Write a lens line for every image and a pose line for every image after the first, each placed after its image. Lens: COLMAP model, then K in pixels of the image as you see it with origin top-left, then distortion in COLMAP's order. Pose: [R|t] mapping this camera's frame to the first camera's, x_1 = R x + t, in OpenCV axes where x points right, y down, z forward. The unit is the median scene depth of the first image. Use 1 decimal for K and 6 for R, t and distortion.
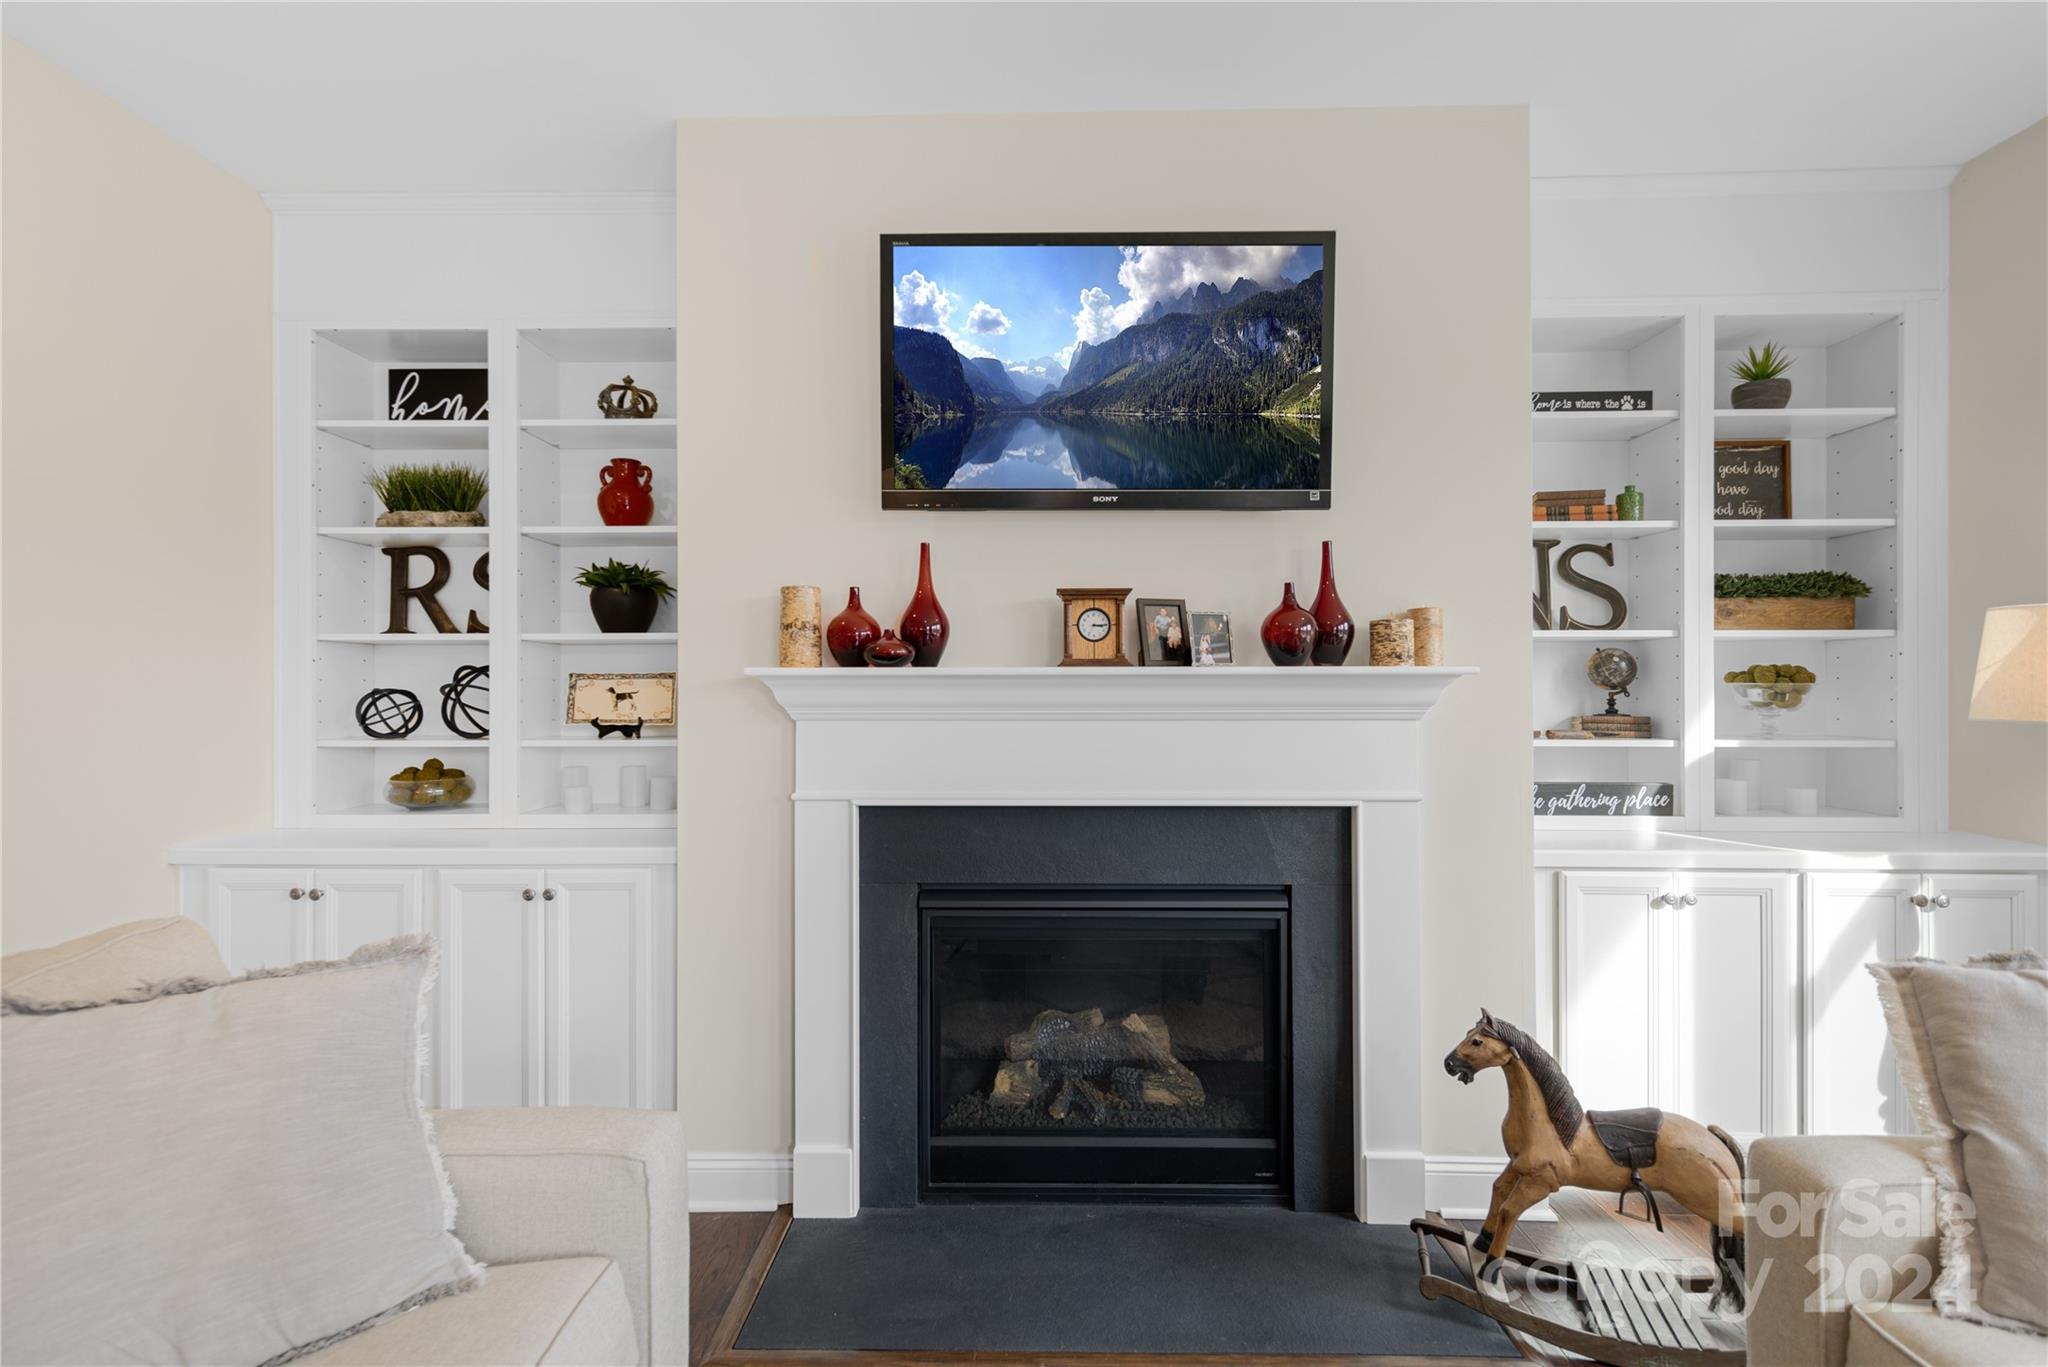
lens RADIAL K [[918.2, 0, 1024.2], [0, 918.2, 675.7], [0, 0, 1]] dist [0.004774, -0.000063]
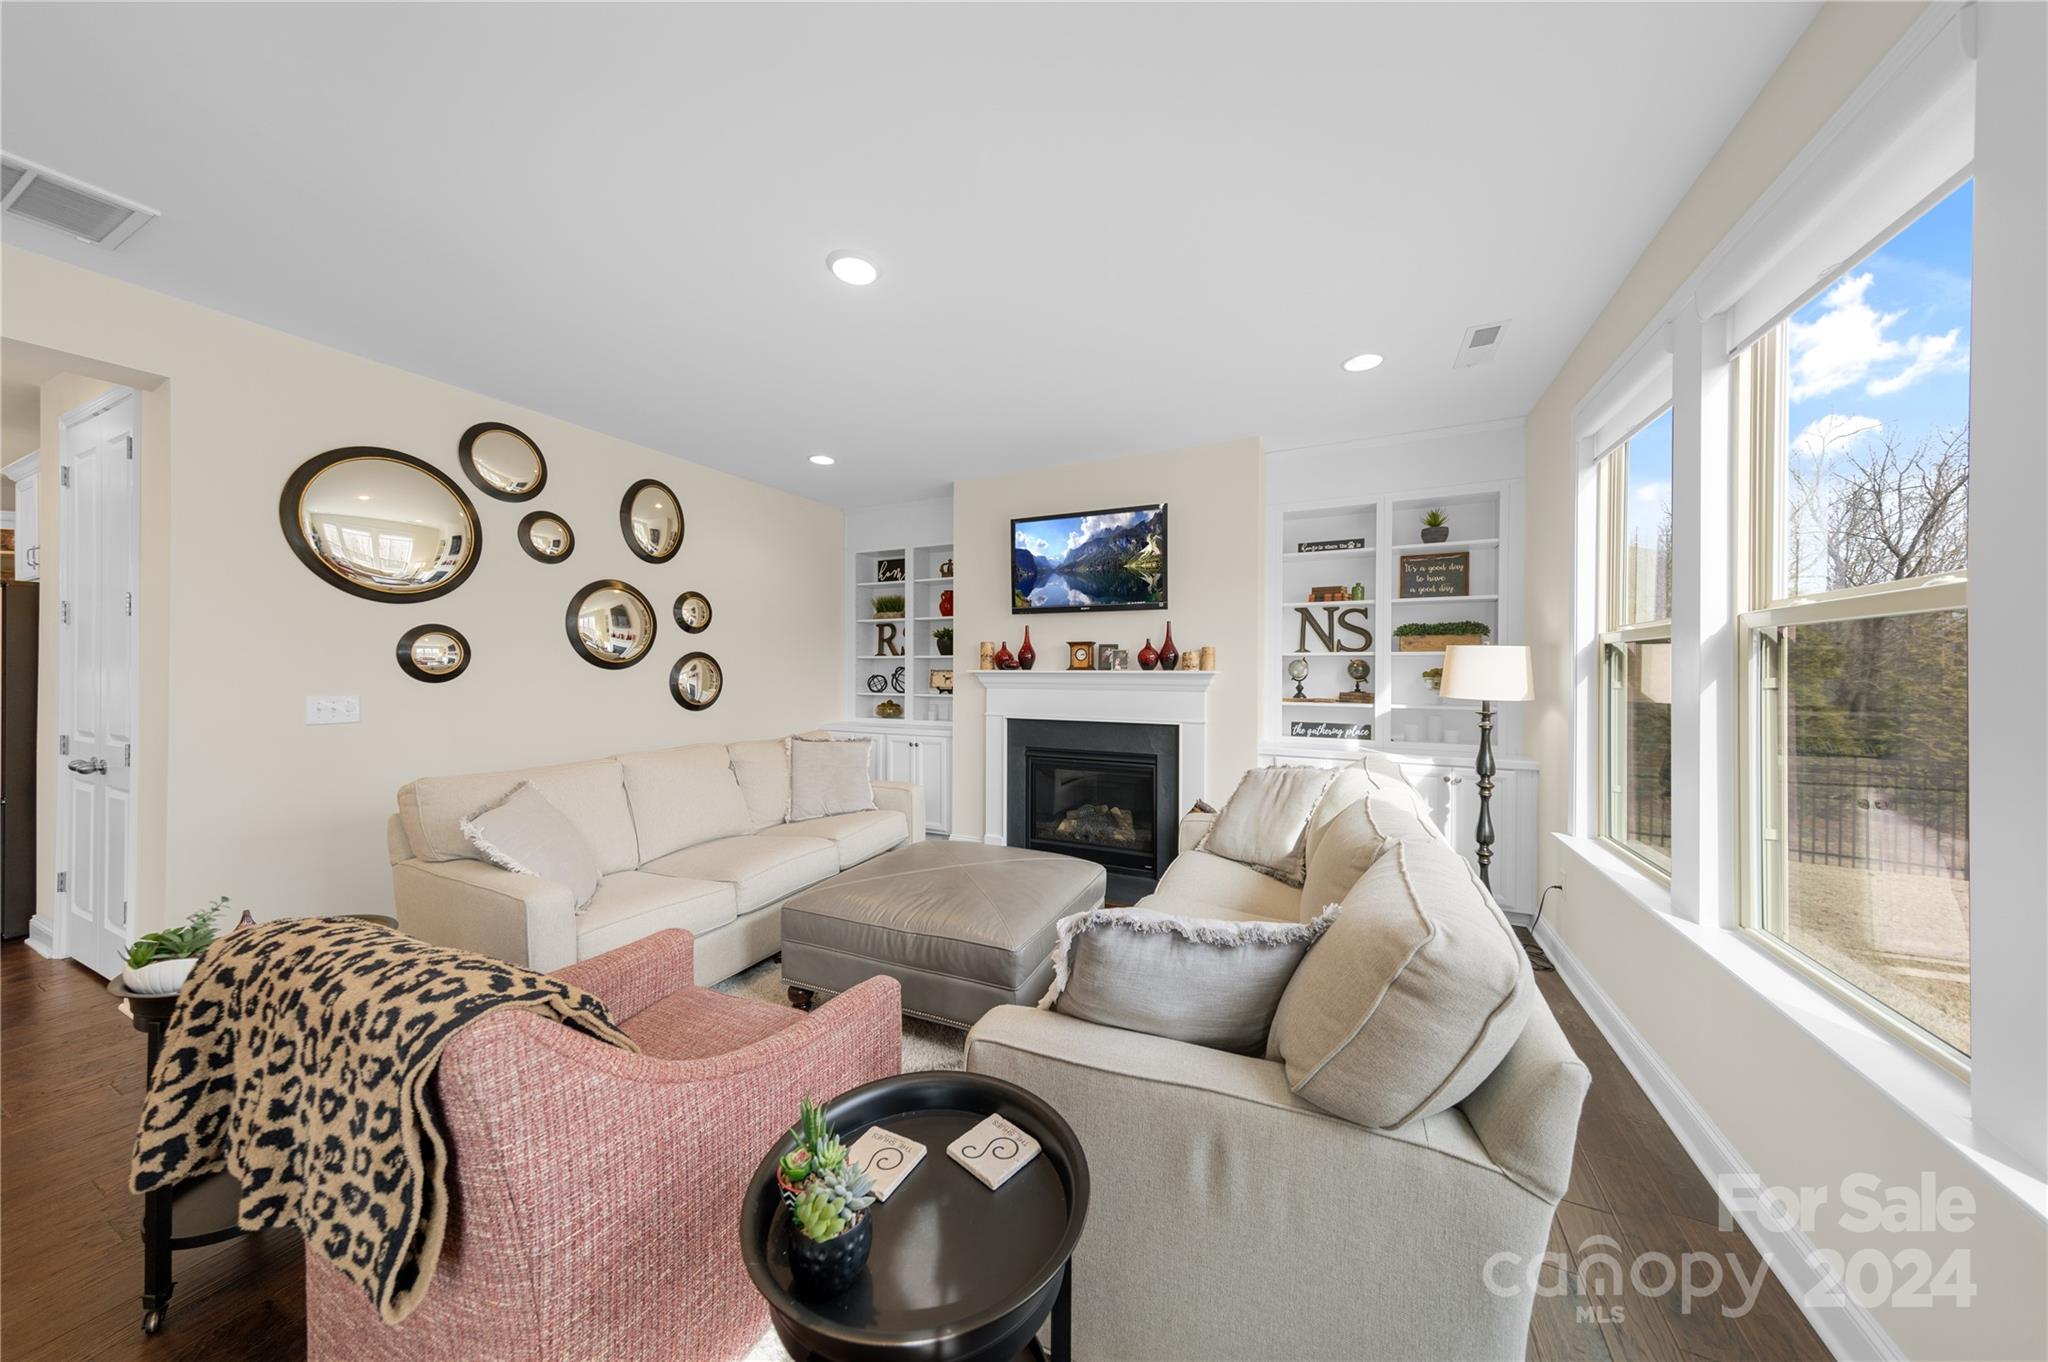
lens RADIAL K [[653.8, 0, 1024.9], [0, 653.8, 663.5], [0, 0, 1]] dist [0.007983, -0.000976]
pose [[0.909229, 0.000489, -0.416295, 0.599421], [0.001545, 0.999988, 0.004550, -0.031277], [0.416293, -0.004780, 0.909218, -0.687437]]
